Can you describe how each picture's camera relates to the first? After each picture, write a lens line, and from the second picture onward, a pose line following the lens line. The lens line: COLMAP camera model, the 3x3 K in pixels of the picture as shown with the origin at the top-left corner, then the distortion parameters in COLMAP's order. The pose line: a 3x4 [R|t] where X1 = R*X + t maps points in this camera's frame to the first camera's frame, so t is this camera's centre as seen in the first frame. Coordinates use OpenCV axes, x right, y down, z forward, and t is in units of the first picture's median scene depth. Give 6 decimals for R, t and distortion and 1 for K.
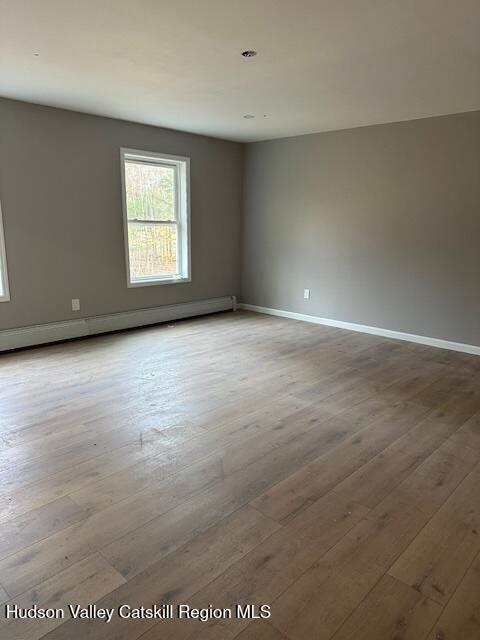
lens RADIAL K [[444.1, 0, 234.5], [0, 444.1, 323.8], [0, 0, 1]] dist [0.053529, -0.057187]
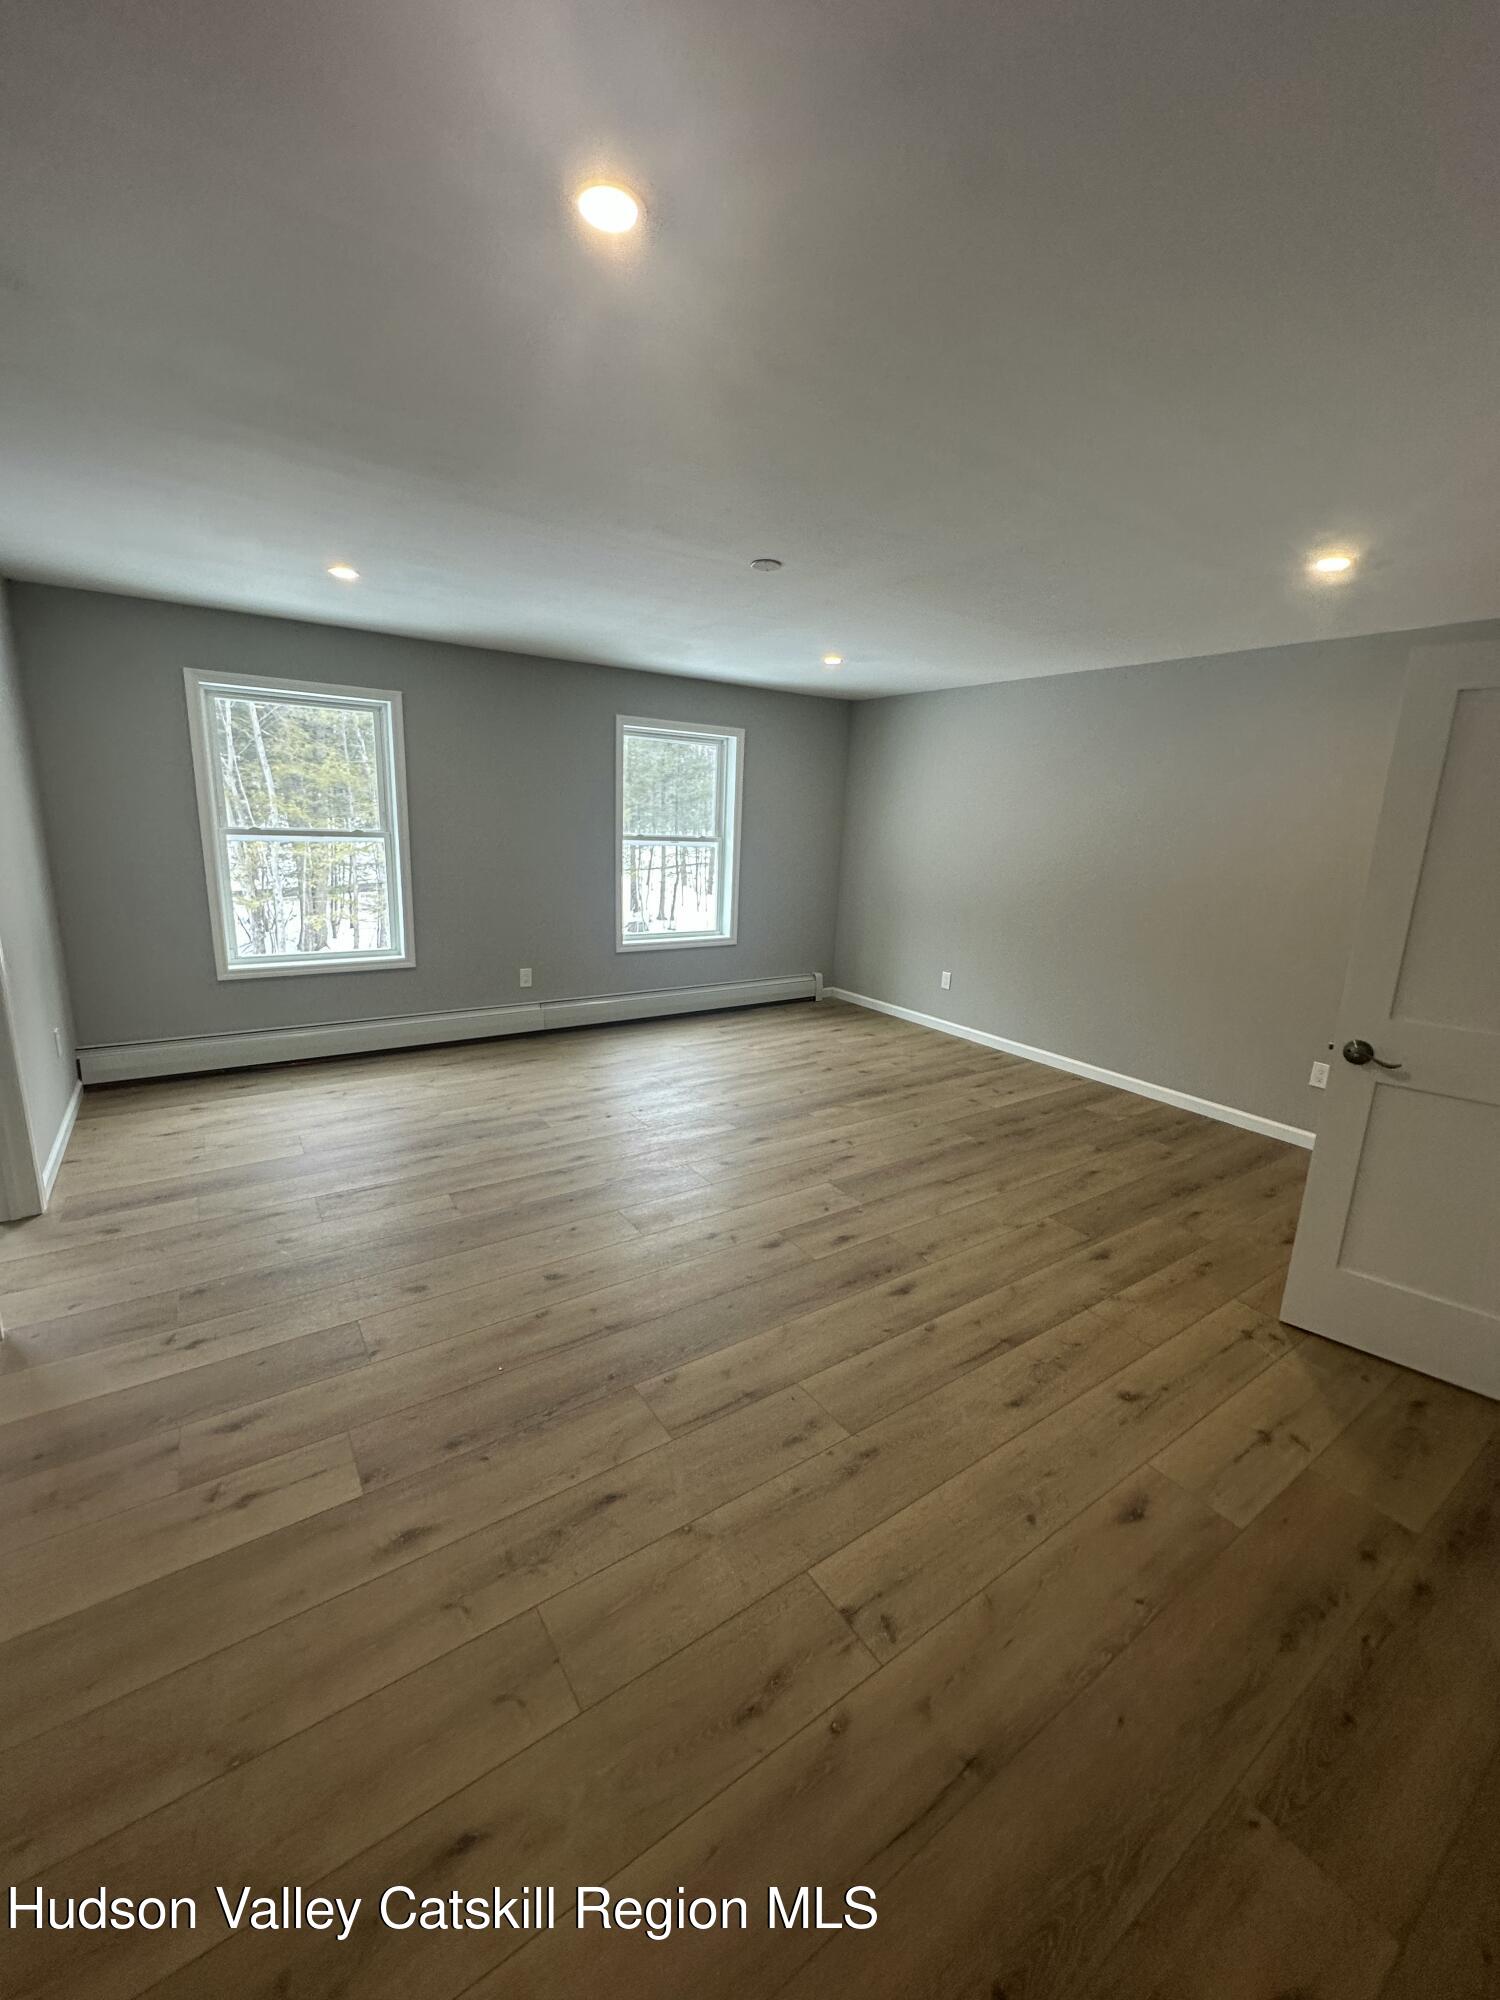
lens RADIAL K [[794.6, 0, 746.2], [0, 794.6, 1000.4], [0, 0, 1]] dist [-0.003398, 0.001050]
pose [[0.978222, 0.070510, -0.195218, 0.166677], [-0.070390, 0.997491, 0.007560, -0.049053], [0.195261, 0.006346, 0.980731, 0.026654]]
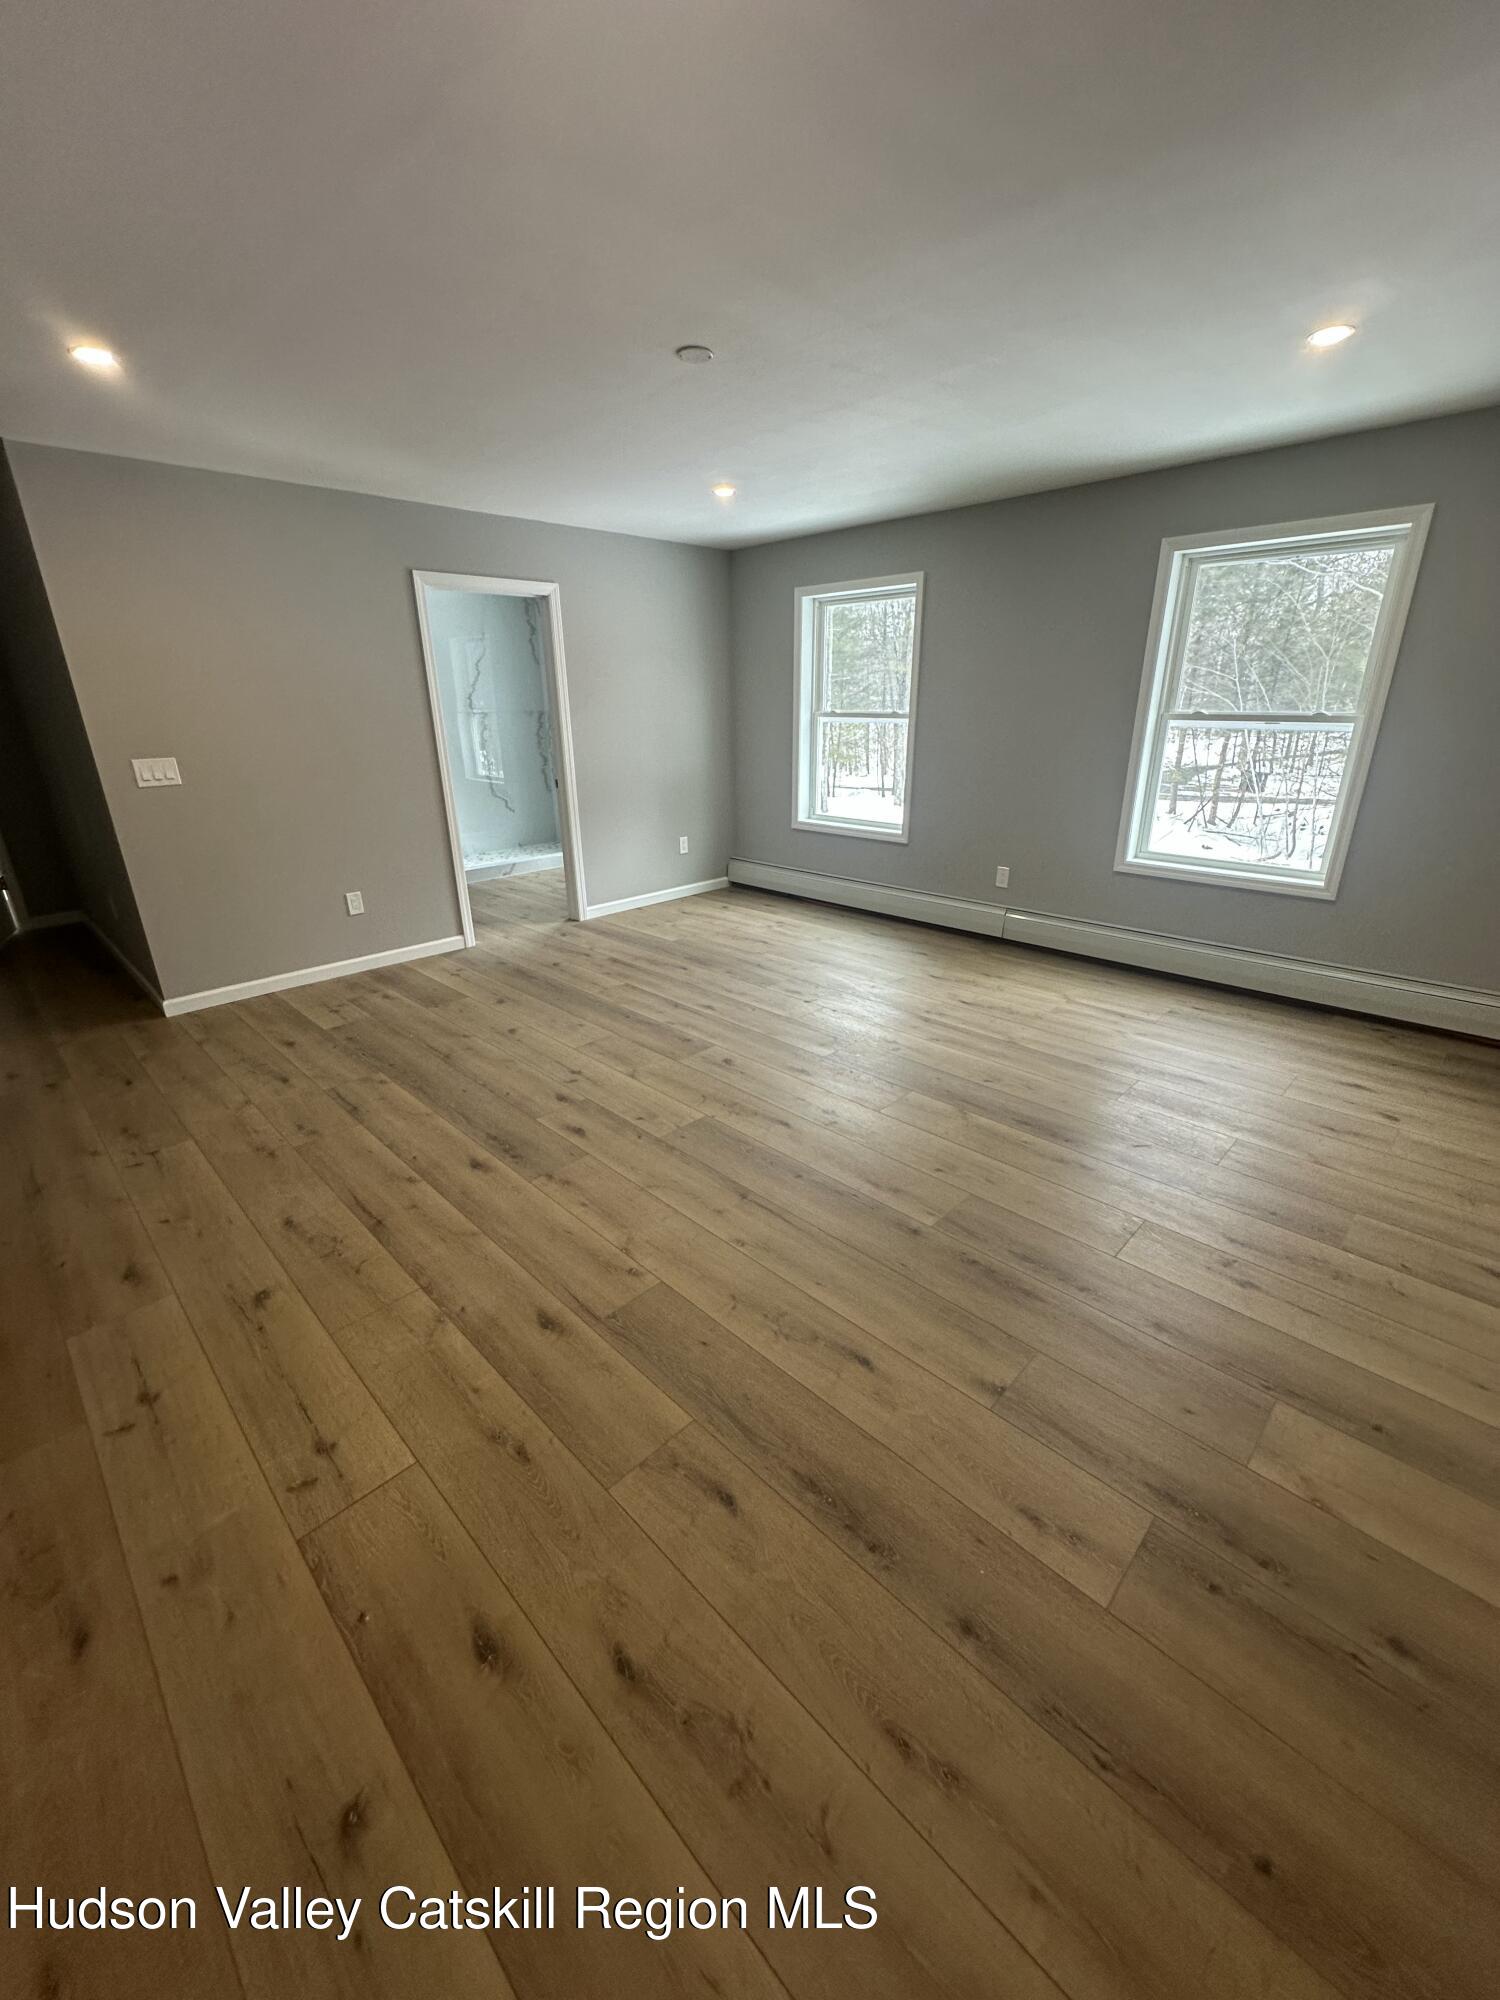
lens RADIAL K [[794.6, 0, 750.2], [0, 794.6, 990.0], [0, 0, 1]] dist [-0.003398, 0.001050]
pose [[-0.011776, 0.332423, -0.943057, 0.714312], [-0.212128, 0.920825, 0.327235, -0.198387], [0.977171, 0.203903, 0.059672, 0.802054]]
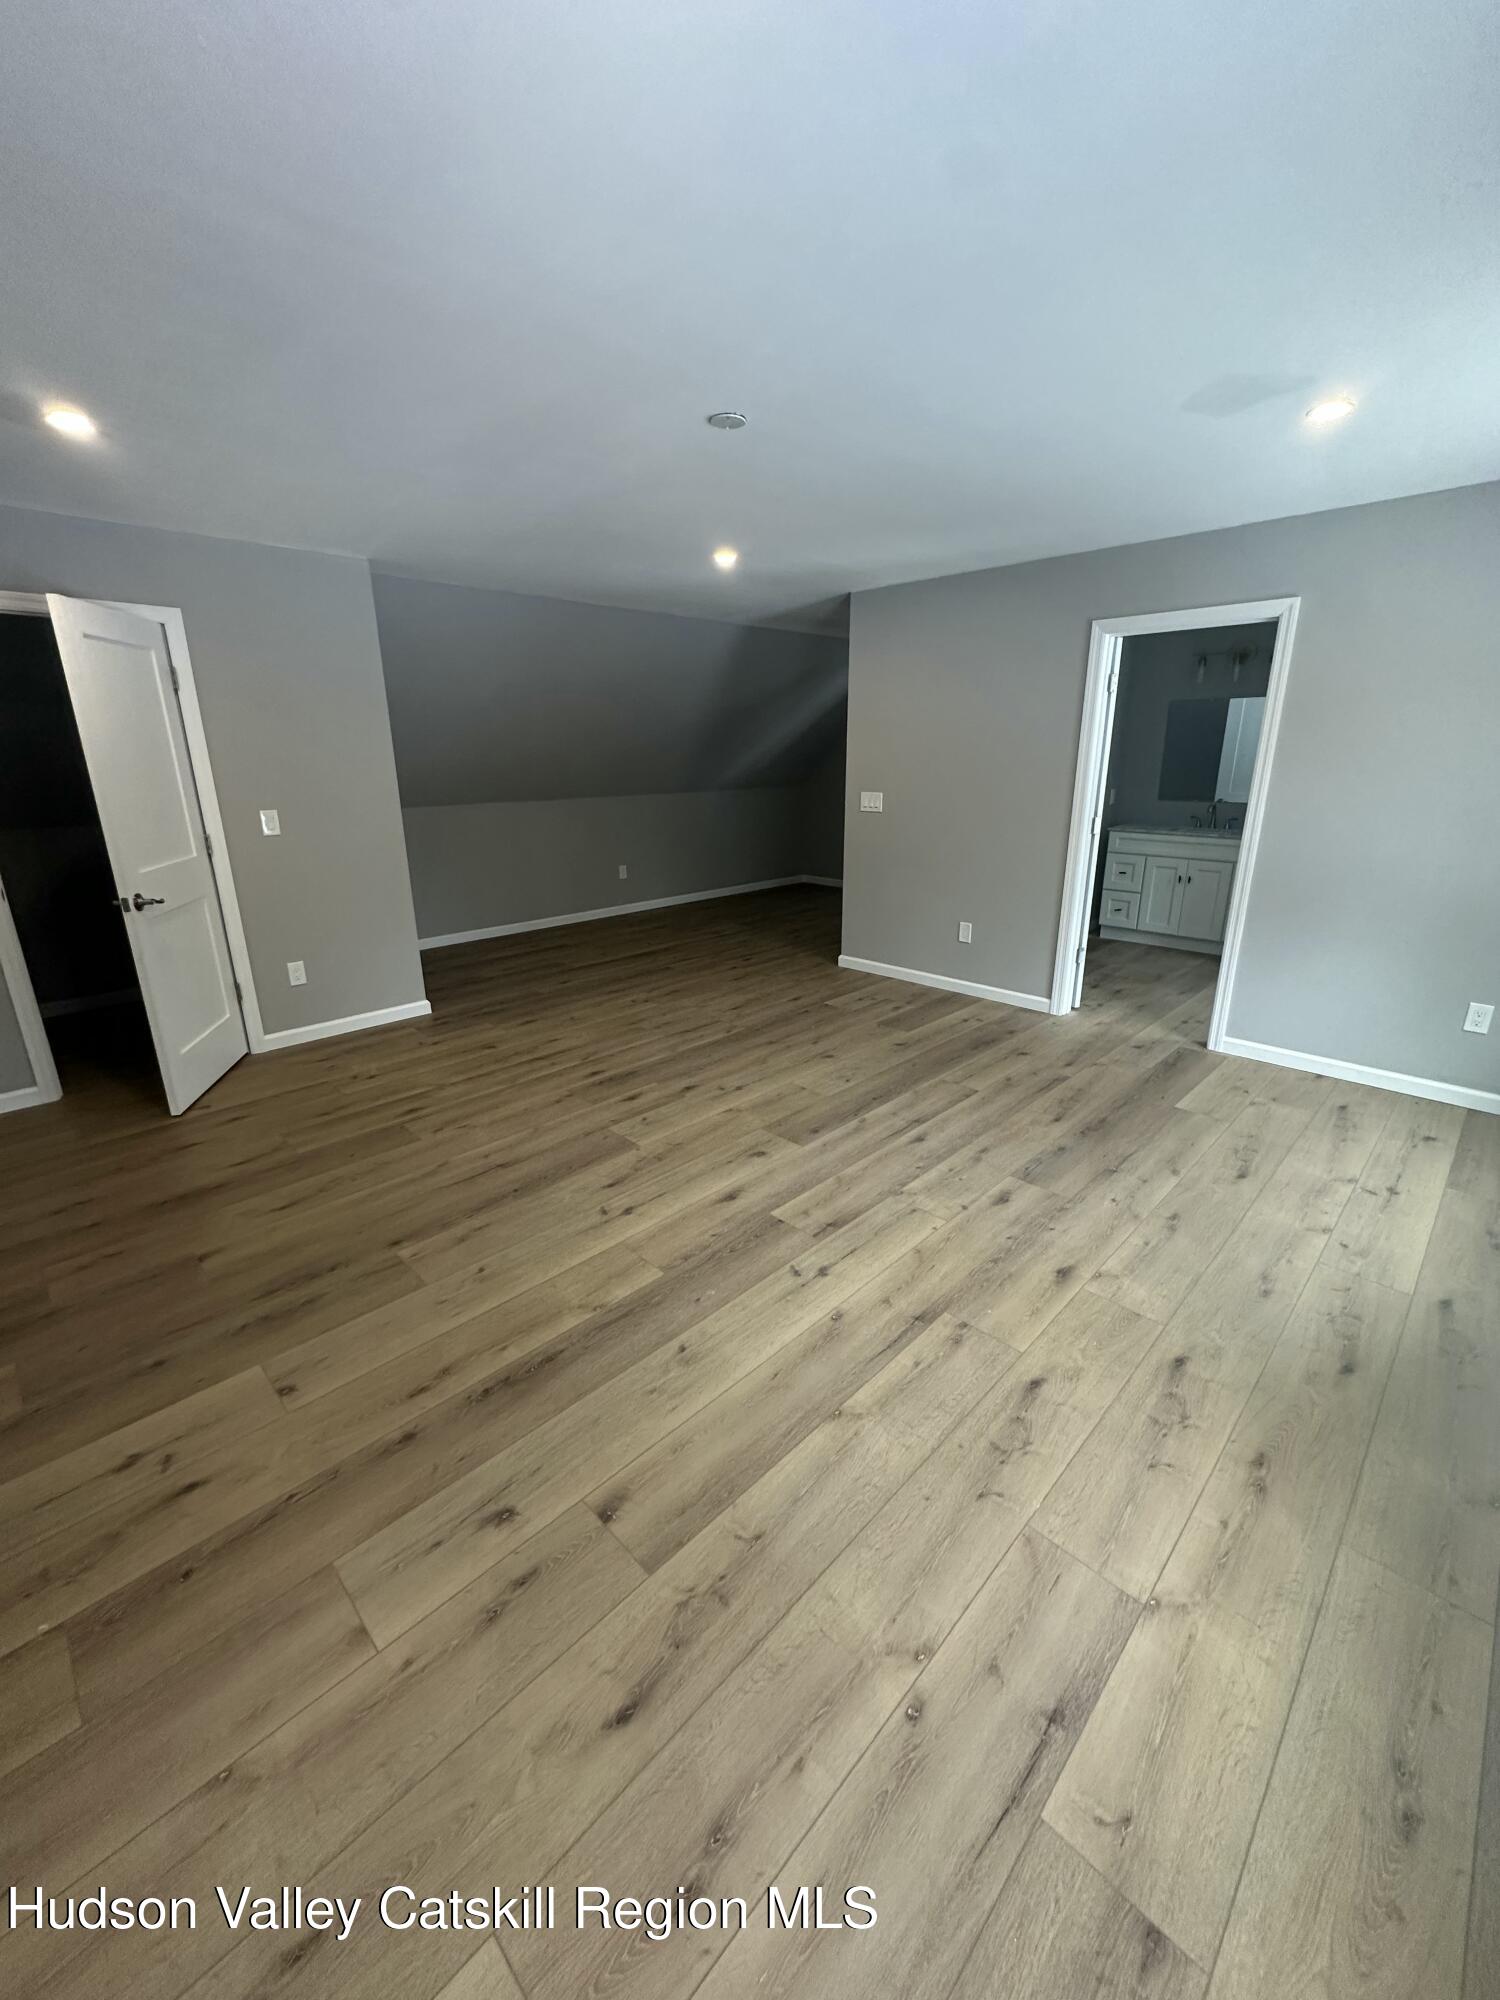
lens RADIAL K [[794.6, 0, 763.2], [0, 794.6, 997.6], [0, 0, 1]] dist [-0.003398, 0.001050]
pose [[-0.999966, -0.007978, -0.001888, -0.006452], [-0.007841, 0.863571, 0.504167, -0.355128], [-0.002392, 0.504165, -0.863604, 1.391809]]
